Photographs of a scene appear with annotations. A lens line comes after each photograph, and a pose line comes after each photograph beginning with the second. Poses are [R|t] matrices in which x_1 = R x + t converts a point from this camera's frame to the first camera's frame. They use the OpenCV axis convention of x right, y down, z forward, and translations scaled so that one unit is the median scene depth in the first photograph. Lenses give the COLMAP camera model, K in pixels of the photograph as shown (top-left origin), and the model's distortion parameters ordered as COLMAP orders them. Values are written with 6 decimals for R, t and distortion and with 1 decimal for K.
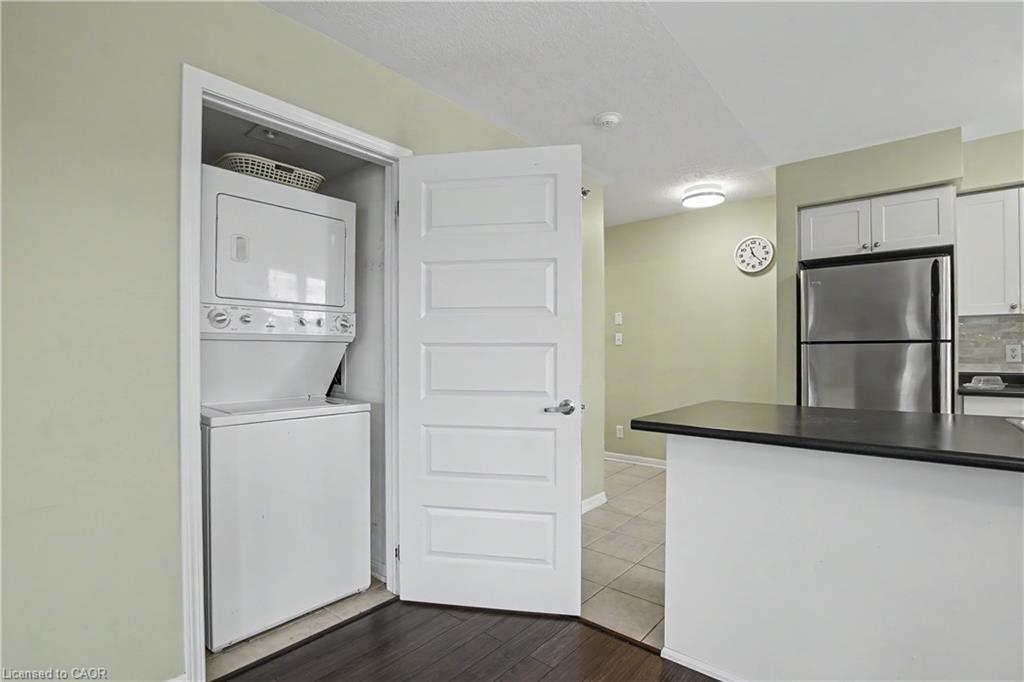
lens RADIAL K [[479.6, 0, 504.7], [0, 479.6, 348.2], [0, 0, 1]] dist [-0.025249, 0.001309]
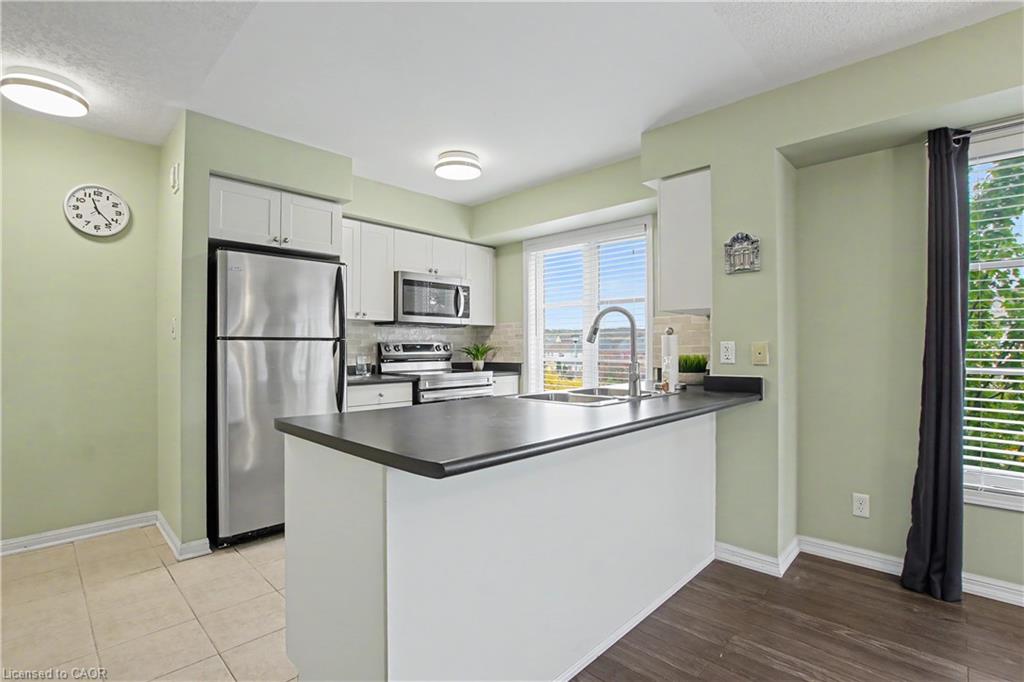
lens RADIAL K [[479.6, 0, 505.1], [0, 479.6, 345.6], [0, 0, 1]] dist [-0.025249, 0.001309]
pose [[0.064827, 0.009203, 0.997854, -0.156076], [-0.005493, 0.999946, -0.008865, 0.006146], [-0.997881, -0.004907, 0.064874, 0.434127]]
